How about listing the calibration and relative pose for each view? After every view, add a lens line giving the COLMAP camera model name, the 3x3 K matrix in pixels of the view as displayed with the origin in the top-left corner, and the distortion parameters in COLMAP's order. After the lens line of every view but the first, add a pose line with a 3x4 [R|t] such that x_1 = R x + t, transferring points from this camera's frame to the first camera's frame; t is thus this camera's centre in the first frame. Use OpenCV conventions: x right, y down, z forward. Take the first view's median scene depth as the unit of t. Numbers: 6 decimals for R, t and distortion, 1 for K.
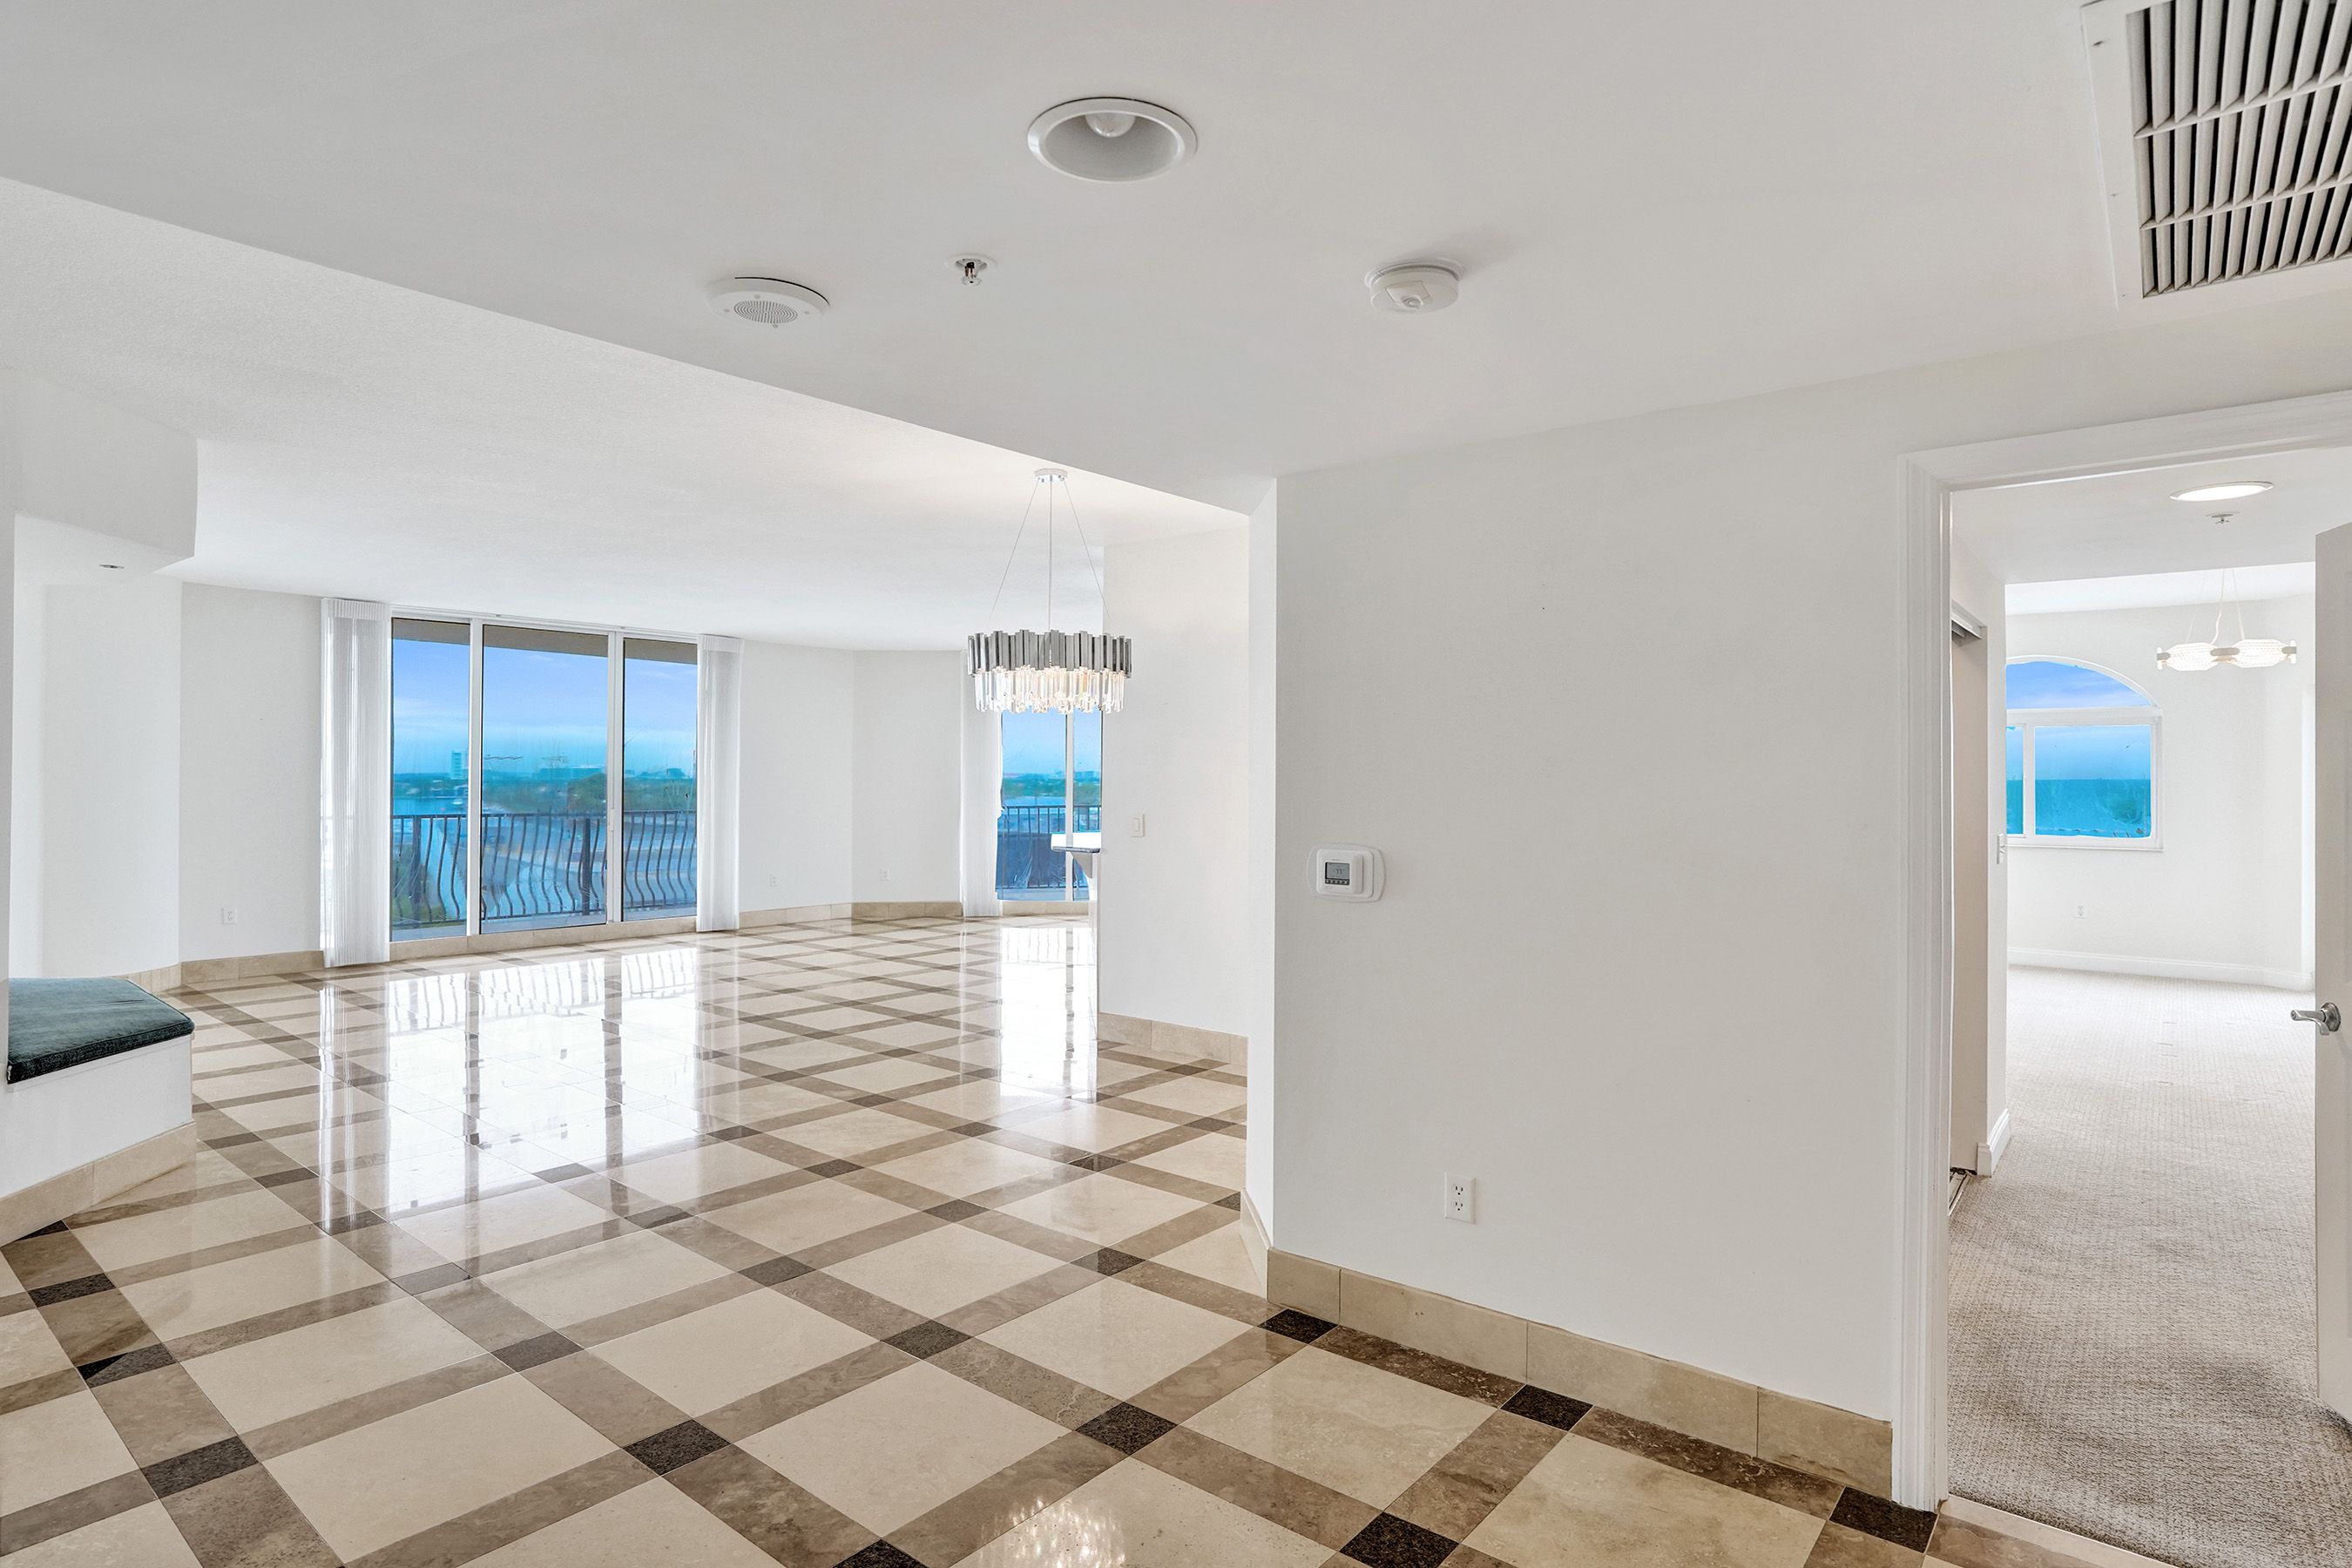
lens RADIAL K [[1230.7, 0, 1175.9], [0, 1230.7, 774.4], [0, 0, 1]] dist [-0.054355, 0.019809]
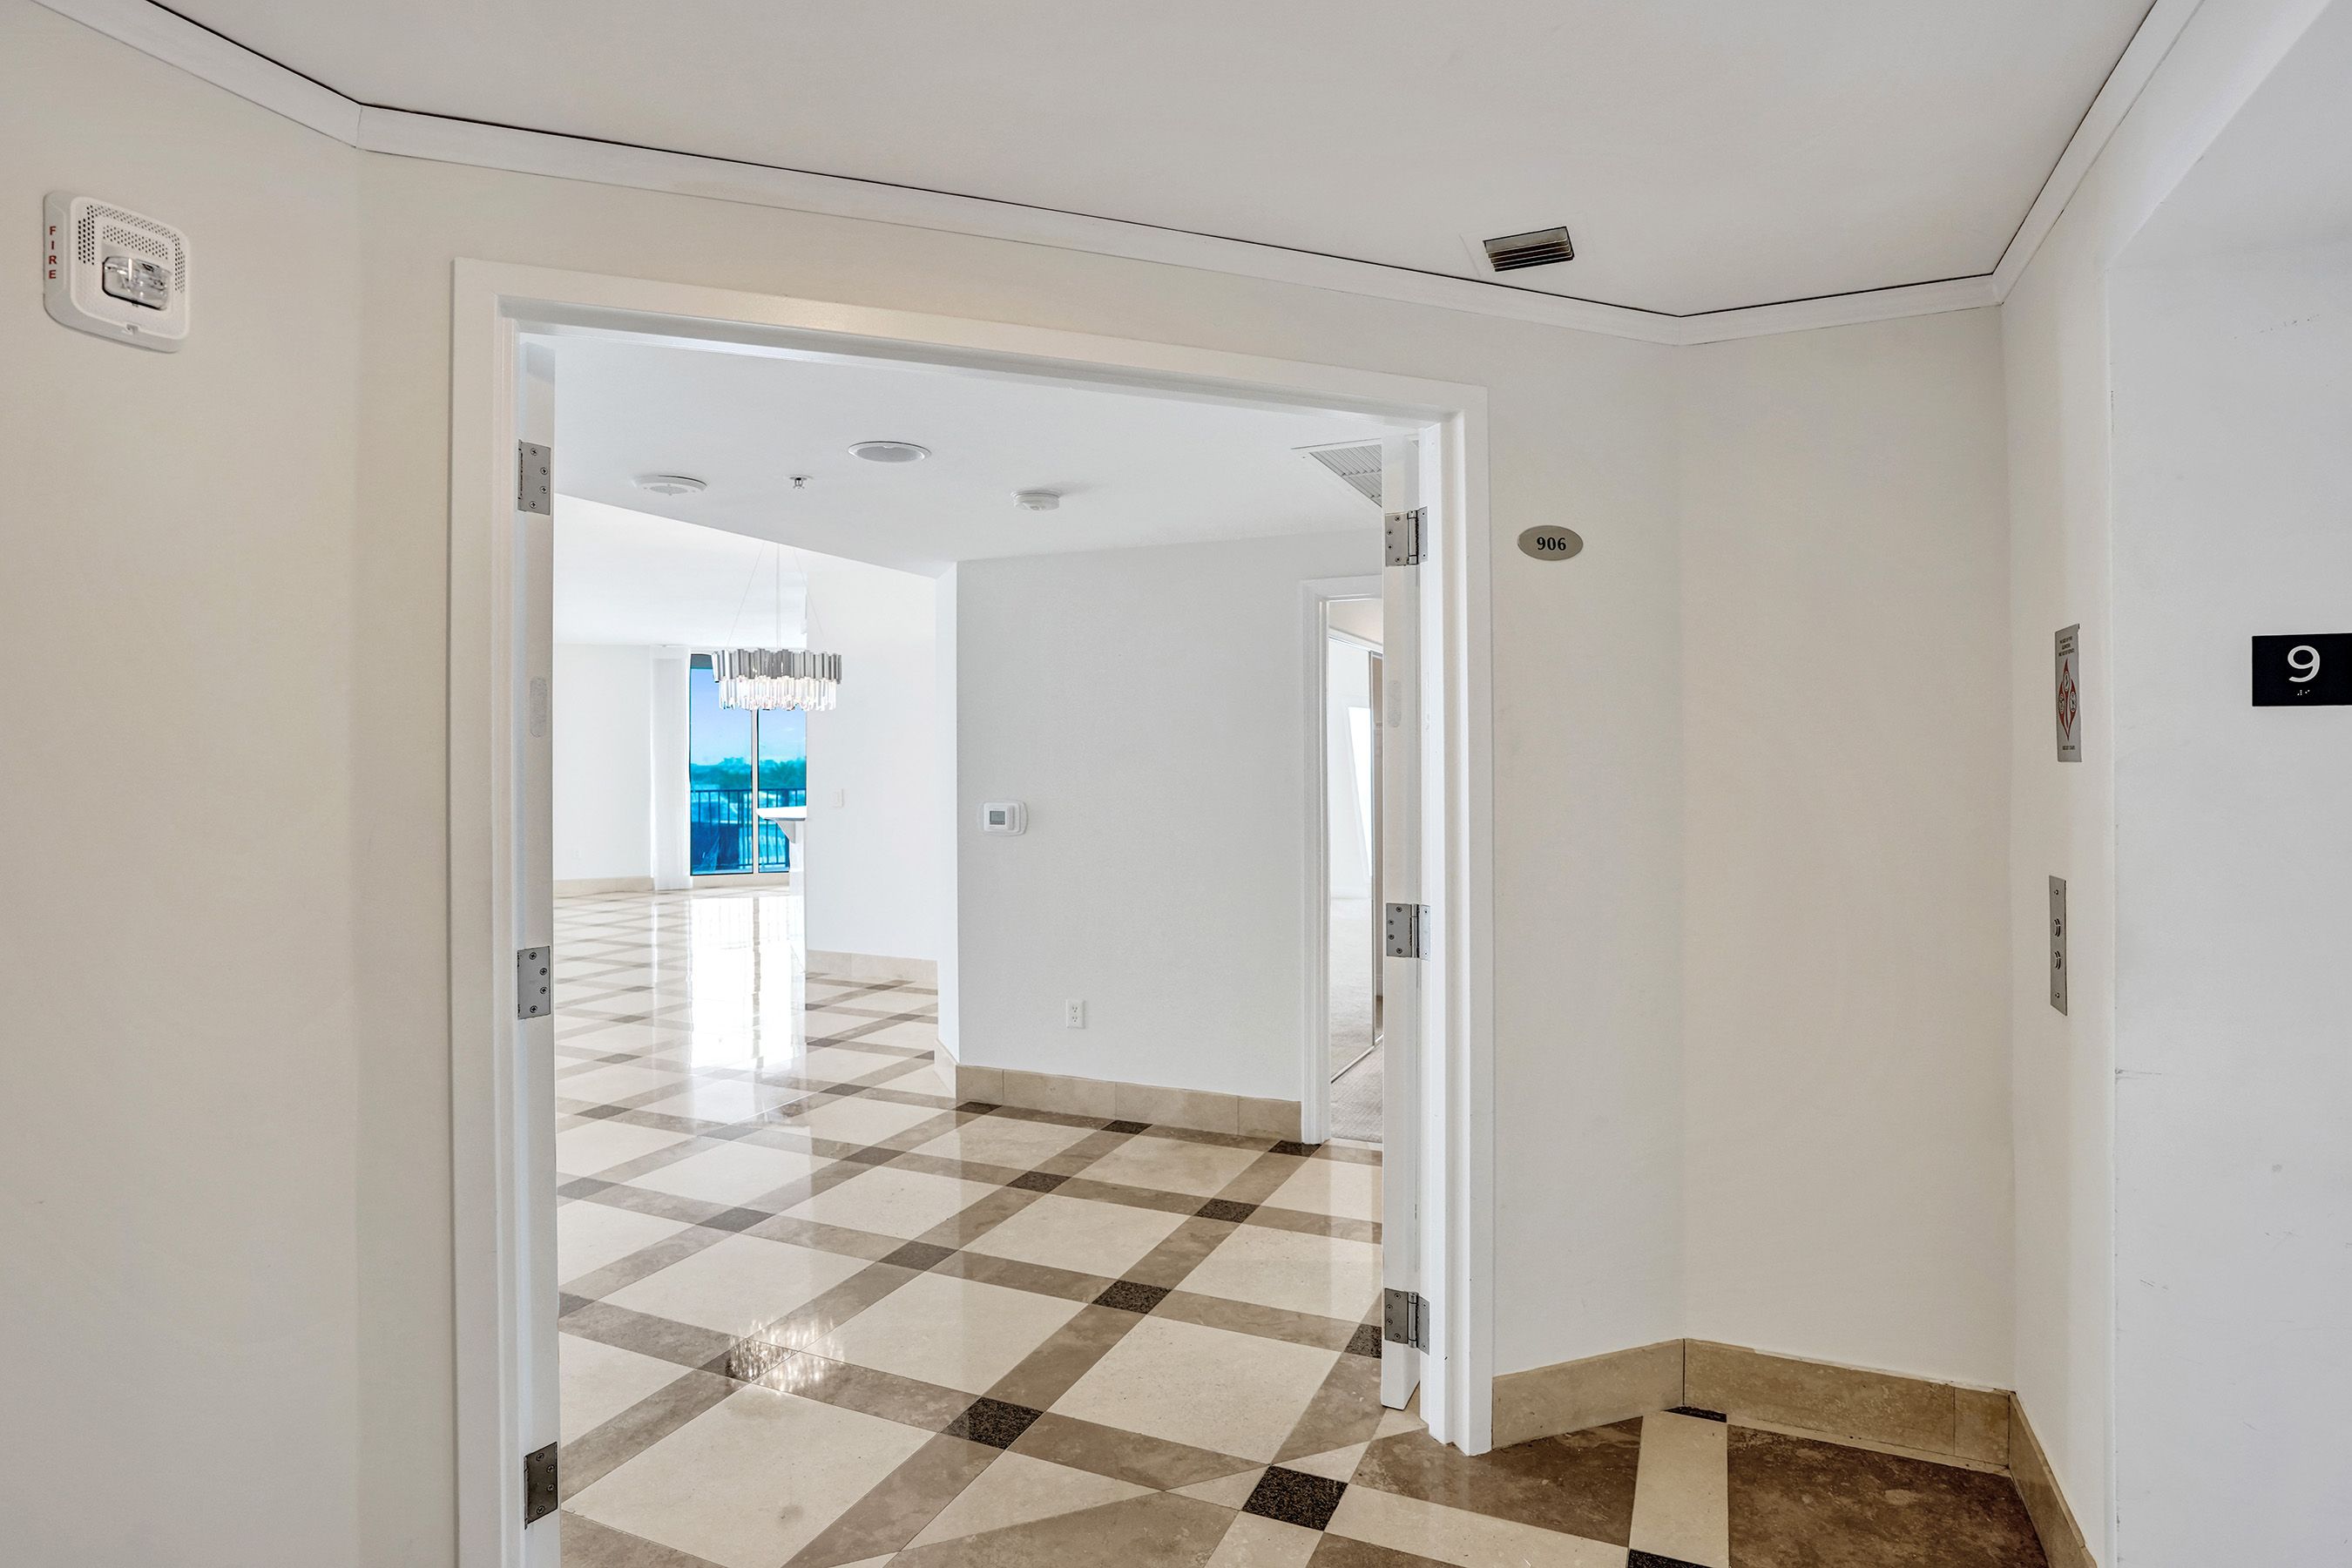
lens RADIAL K [[1230.7, 0, 1158.8], [0, 1230.7, 774.5], [0, 0, 1]] dist [-0.054355, 0.019809]
pose [[0.965742, -0.010363, 0.259297, -0.052581], [0.007069, 0.999882, 0.013632, 0.003492], [-0.259407, -0.011332, 0.965702, -0.390824]]
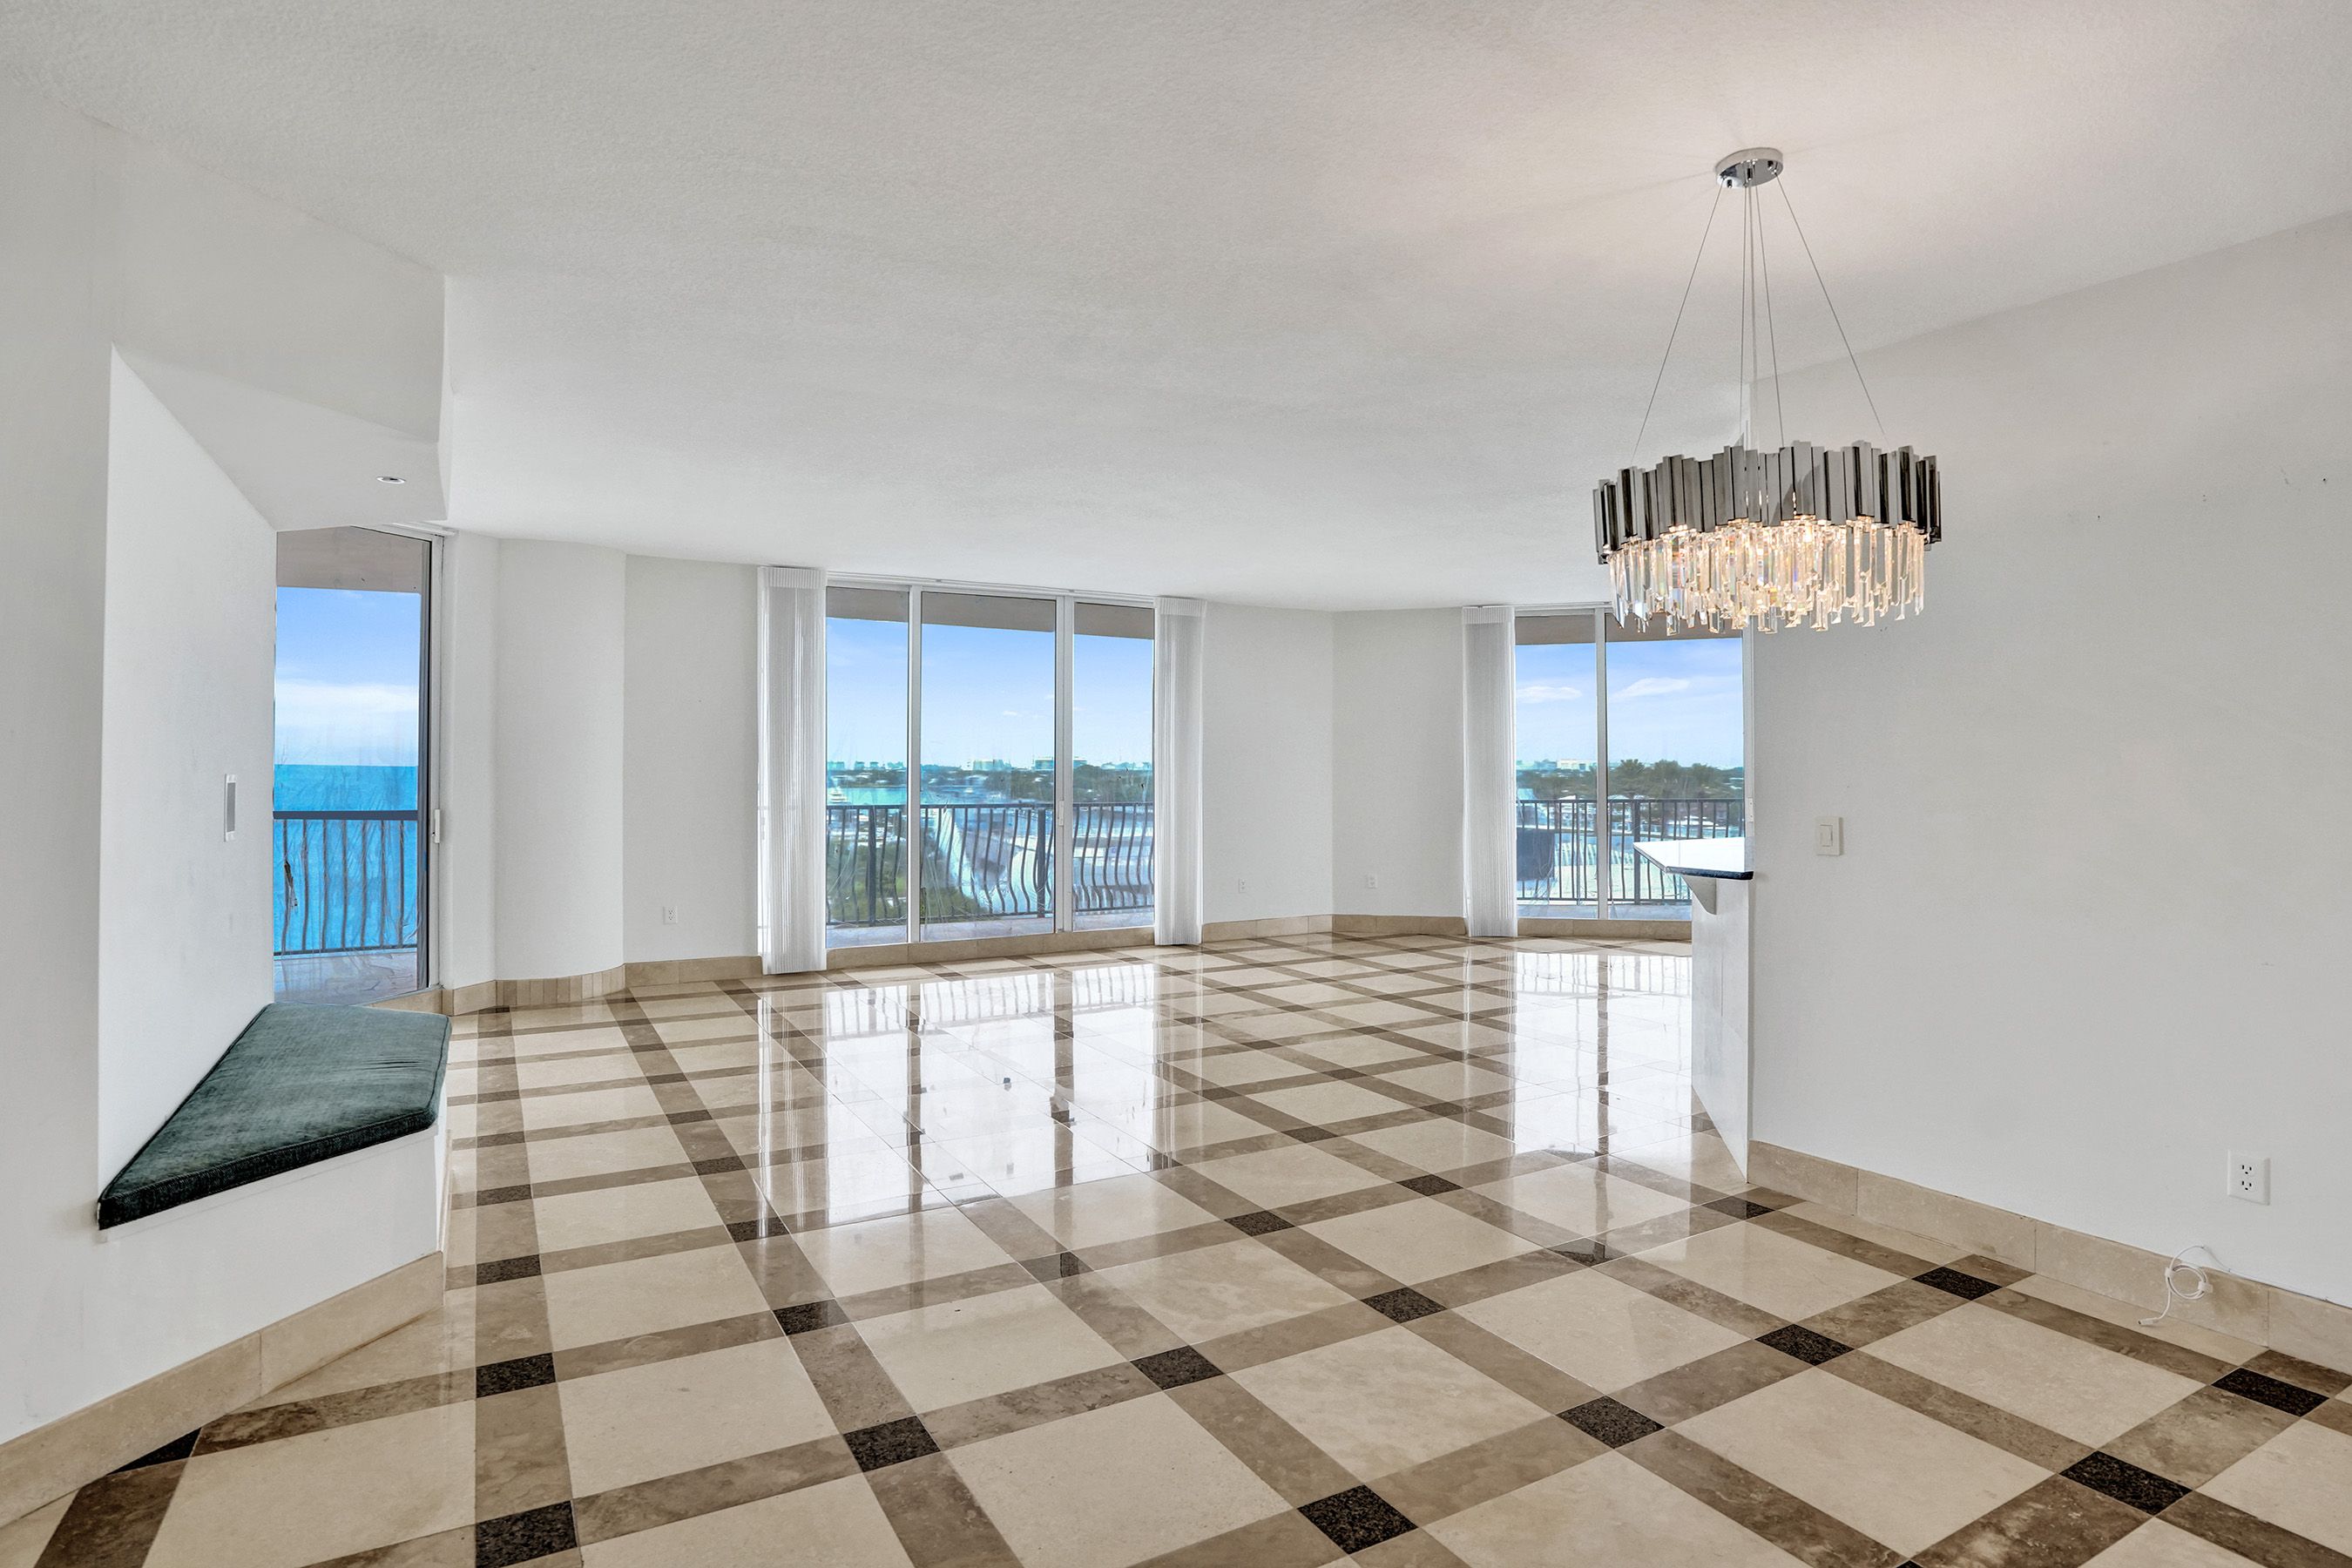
lens RADIAL K [[1230.7, 0, 1162.0], [0, 1230.7, 771.0], [0, 0, 1]] dist [-0.054355, 0.019809]
pose [[0.928351, -0.002530, -0.371696, -0.154115], [0.004657, 0.999978, 0.004824, 0.007648], [0.371676, -0.006209, 0.928342, 0.461975]]
